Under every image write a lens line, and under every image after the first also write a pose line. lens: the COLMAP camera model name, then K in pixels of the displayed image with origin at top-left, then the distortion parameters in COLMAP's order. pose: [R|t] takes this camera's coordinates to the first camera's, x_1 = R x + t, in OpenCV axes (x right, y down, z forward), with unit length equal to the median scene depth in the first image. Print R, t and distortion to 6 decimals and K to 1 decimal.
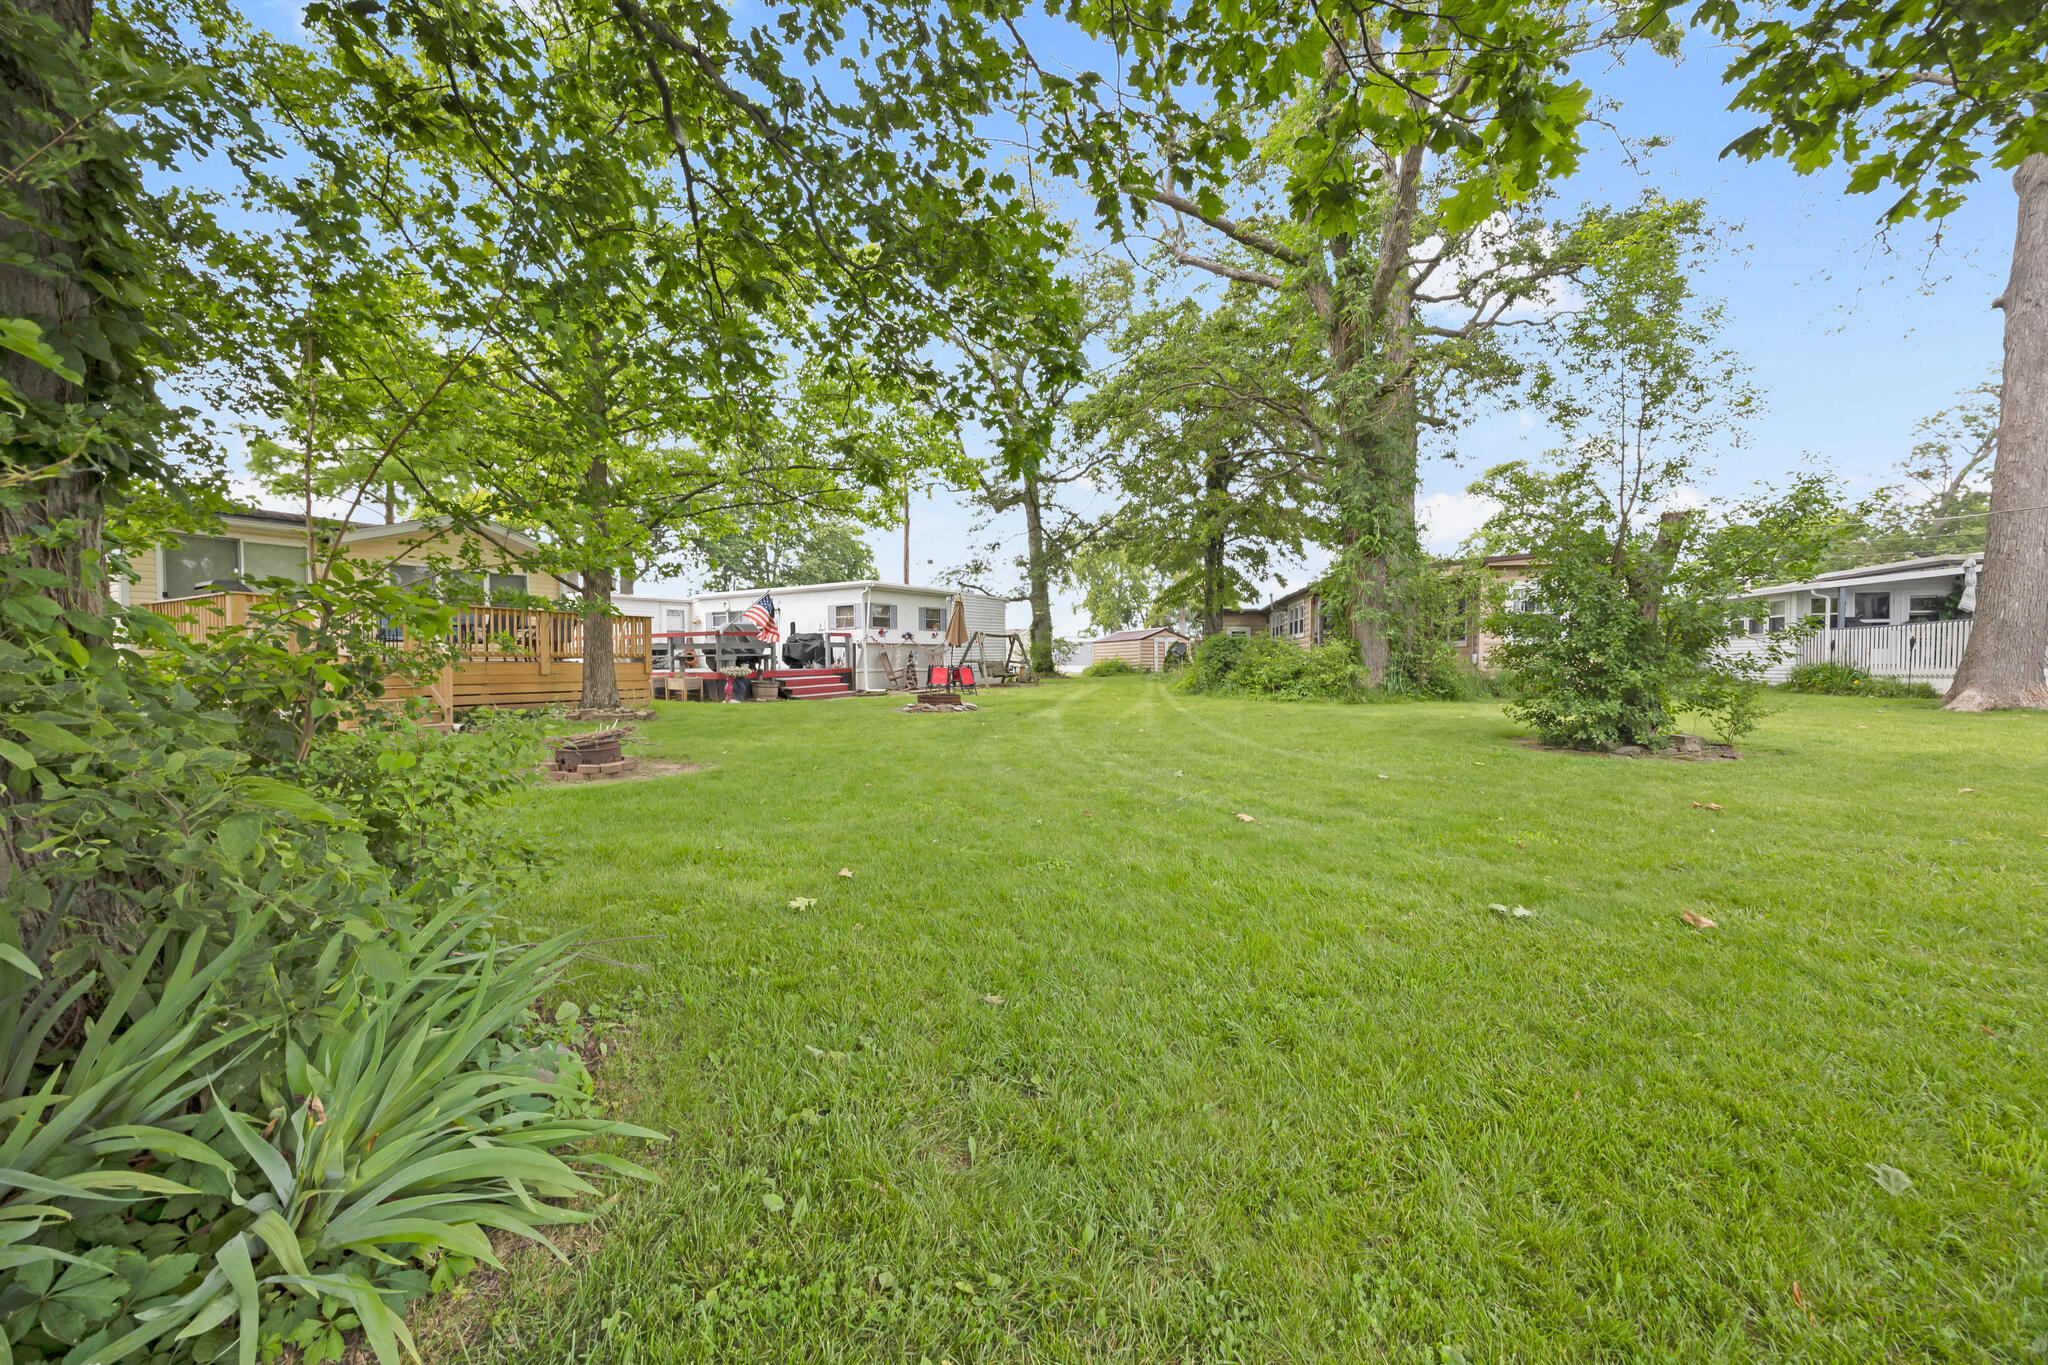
lens RADIAL K [[764.3, 0, 1024.0], [0, 764.3, 682.5], [0, 0, 1]] dist [-0.001615, 0.000130]
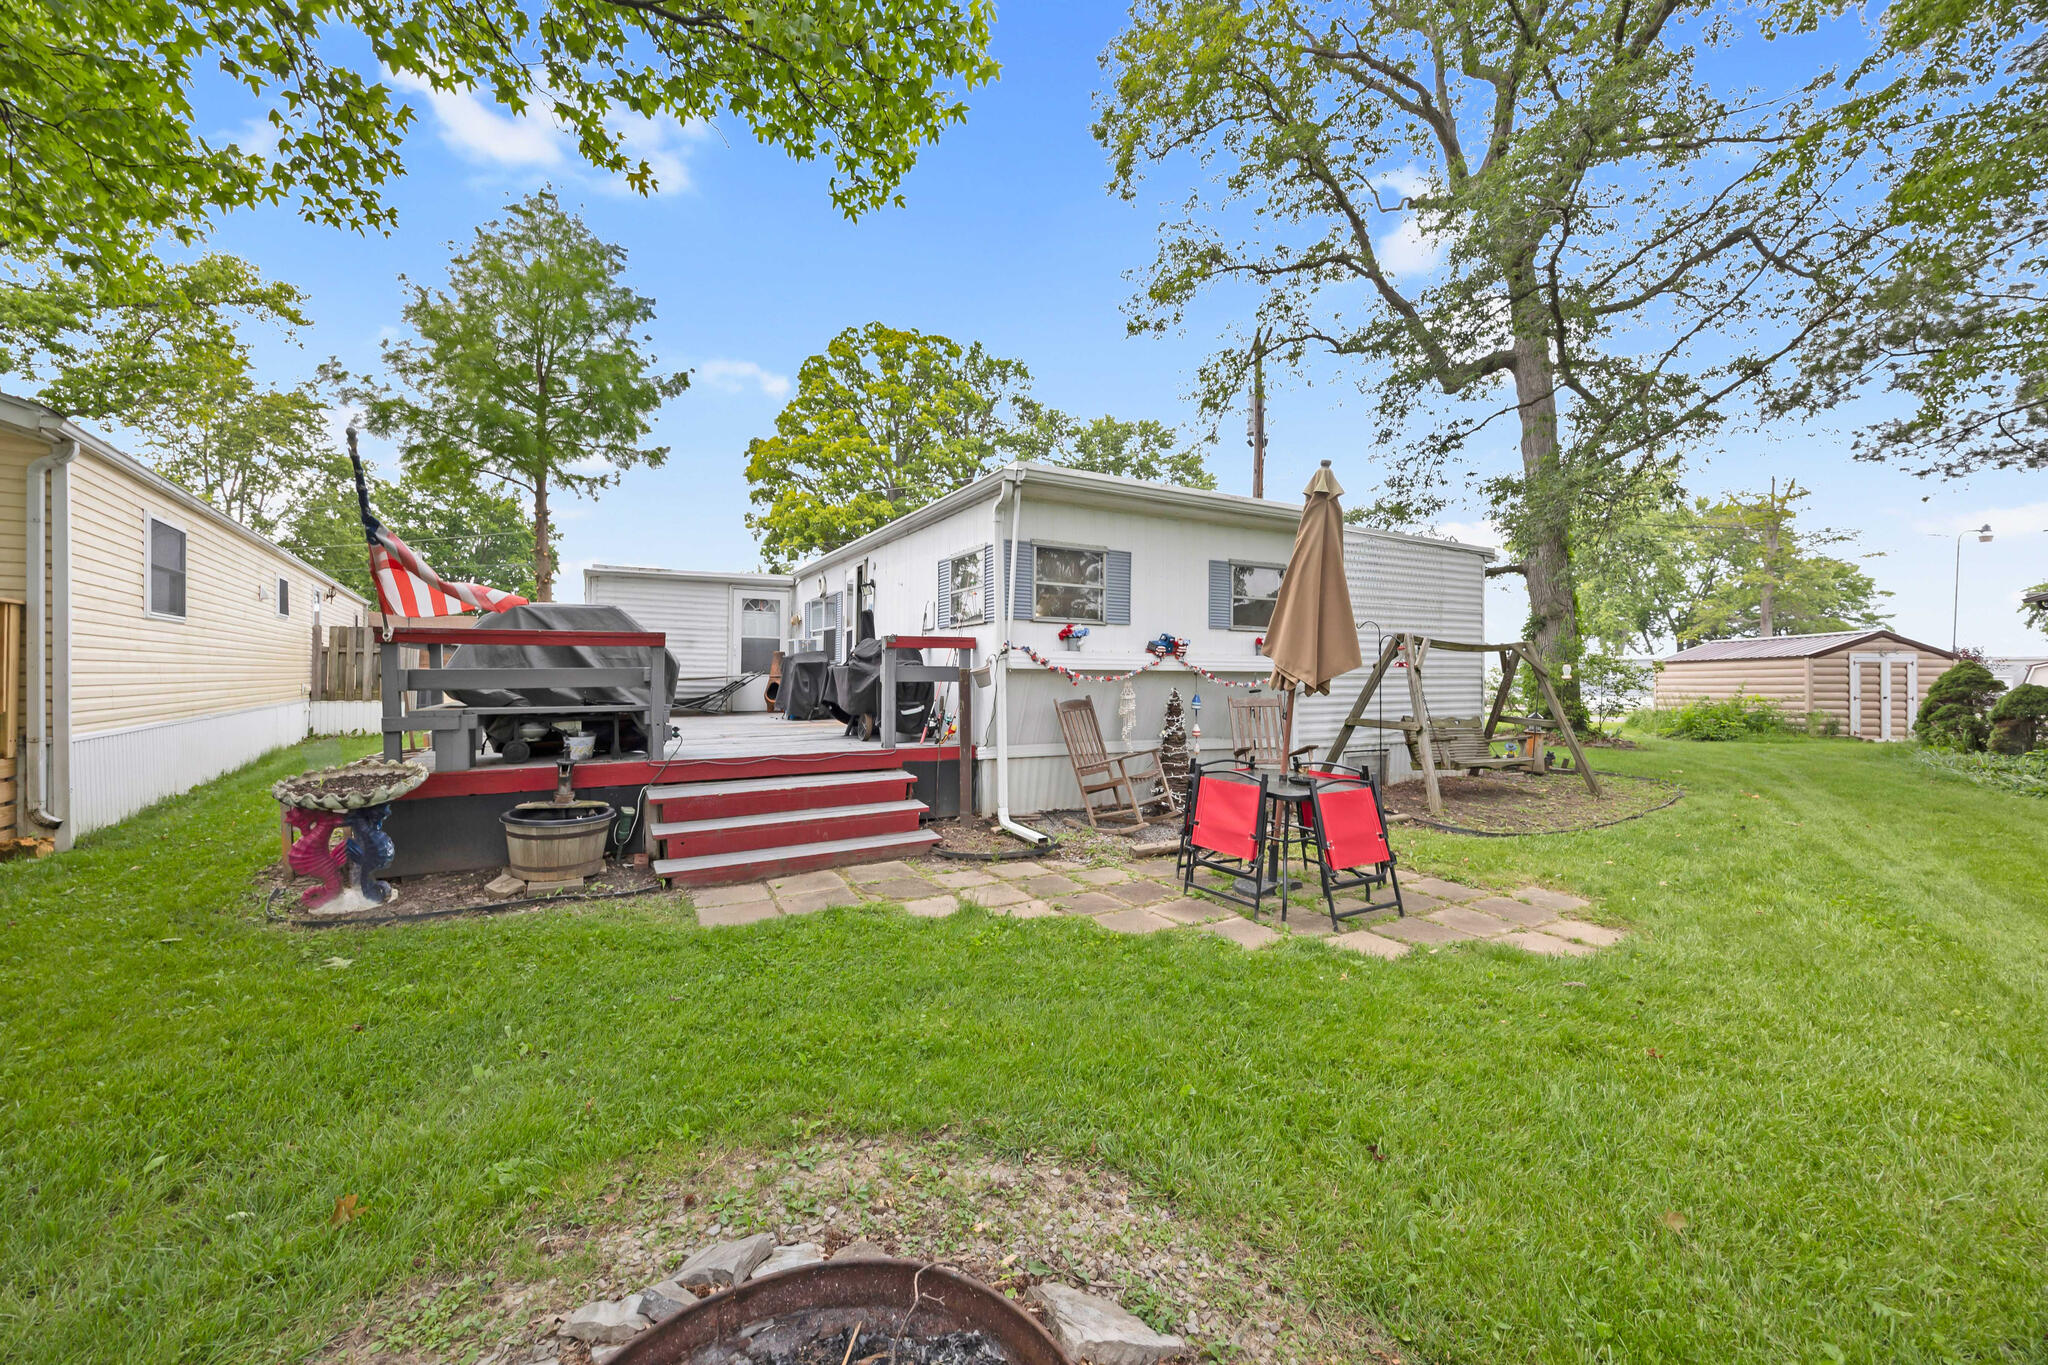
lens RADIAL K [[781.8, 0, 1020.6], [0, 781.8, 673.6], [0, 0, 1]] dist [-0.008754, 0.000020]
pose [[0.871893, 0.005220, -0.489668, -0.044686], [-0.024802, 0.999131, -0.033510, -0.038032], [0.489067, 0.041362, 0.871265, 0.706839]]
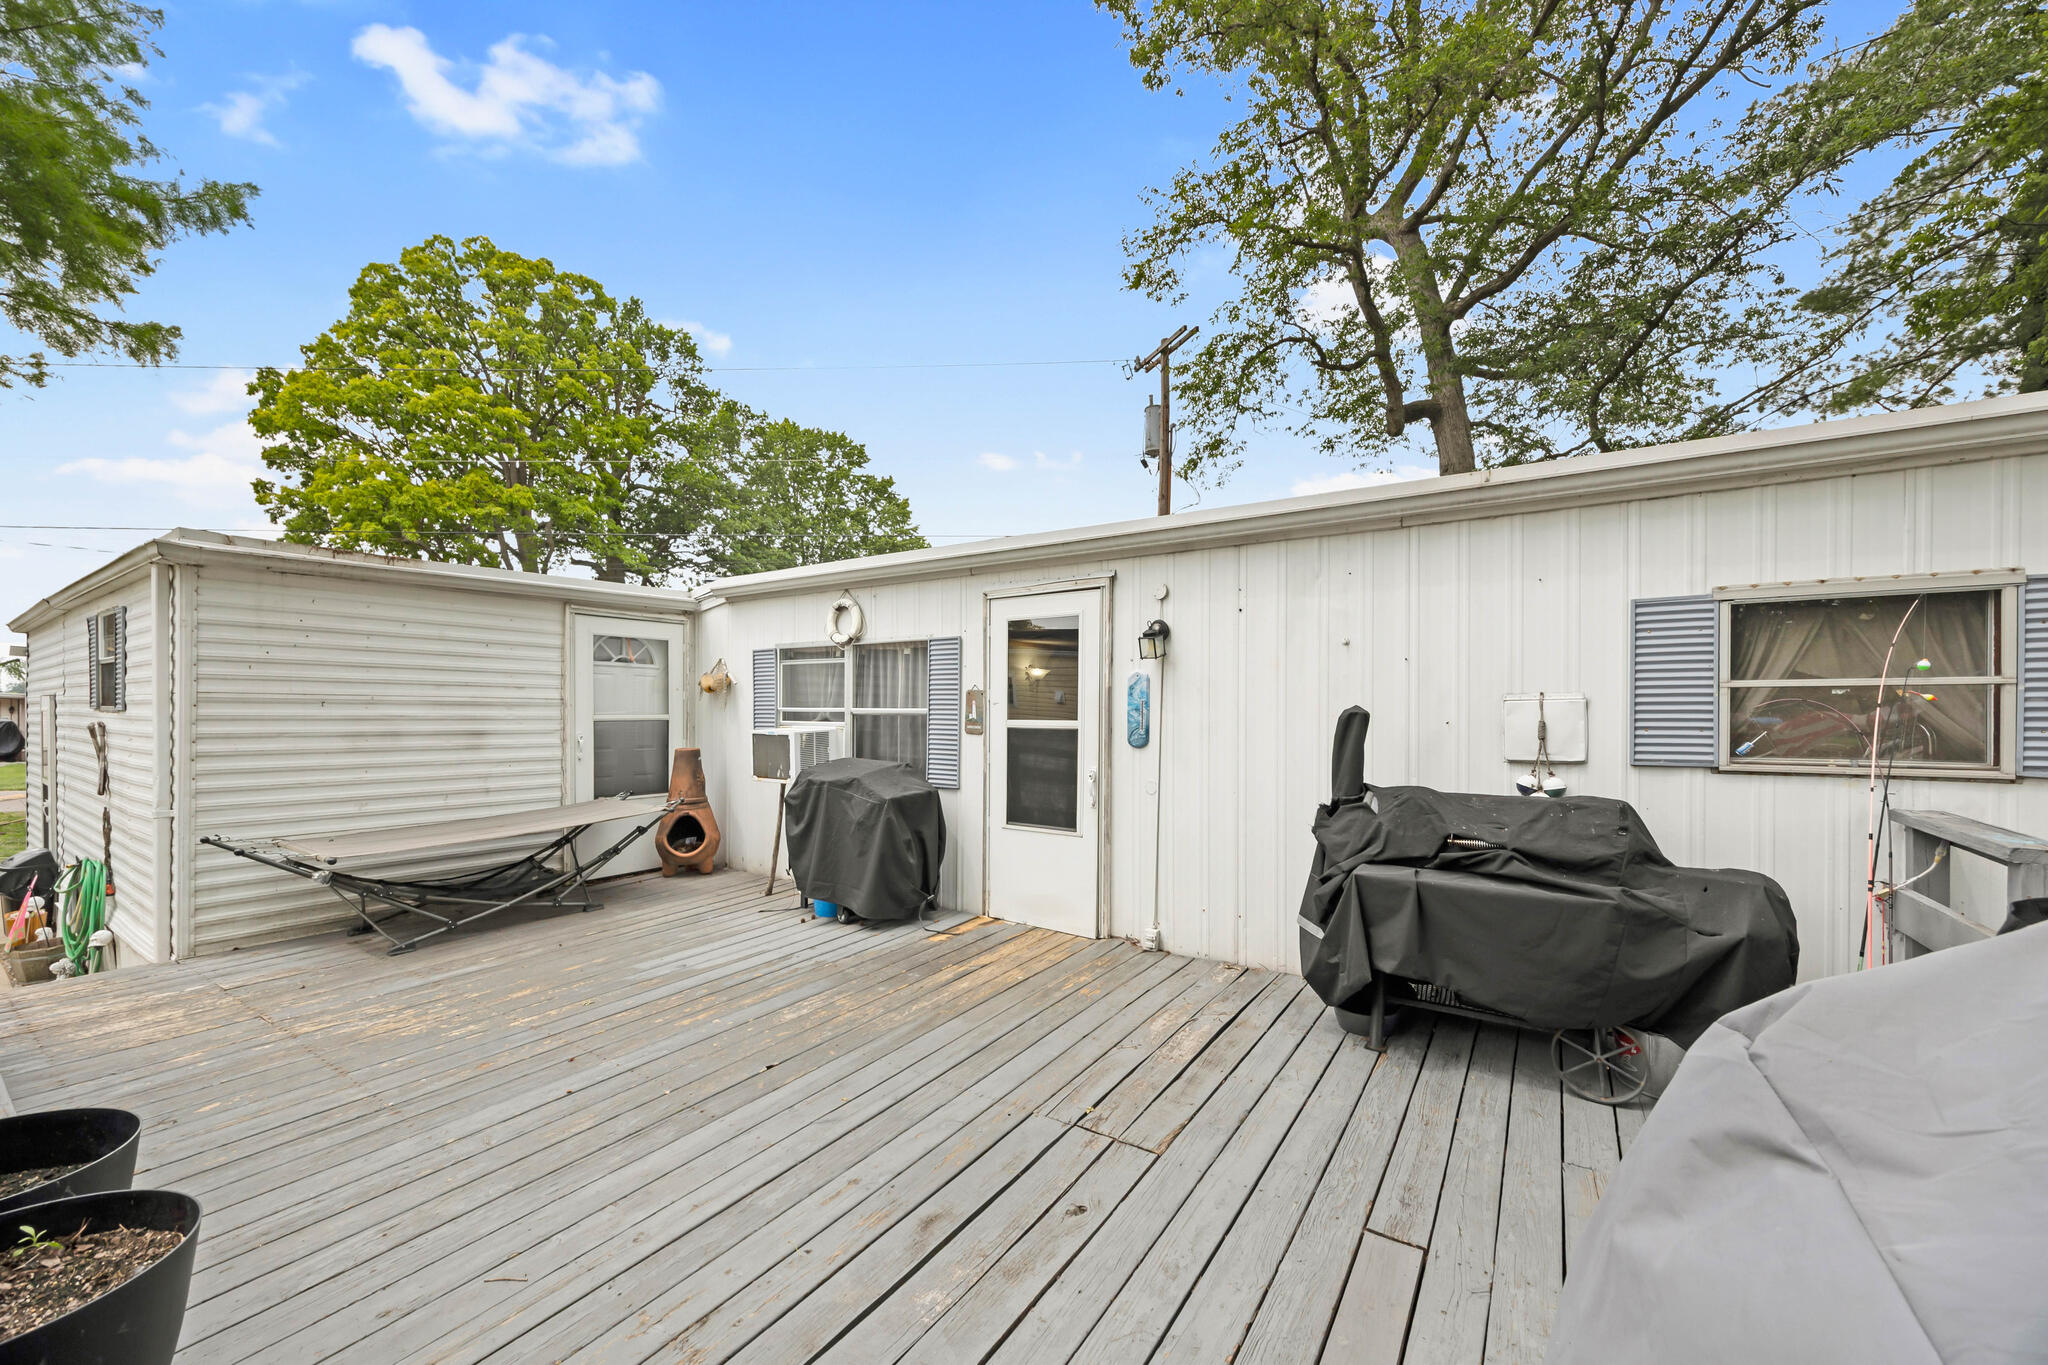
lens RADIAL K [[785.6, 0, 1025.4], [0, 785.6, 719.5], [0, 0, 1]] dist [-0.000073, -0.000134]
pose [[0.999156, 0.000624, -0.041077, -0.371061], [-0.001435, 0.999804, -0.019728, -0.077540], [0.041057, 0.019770, 0.998961, 0.864666]]
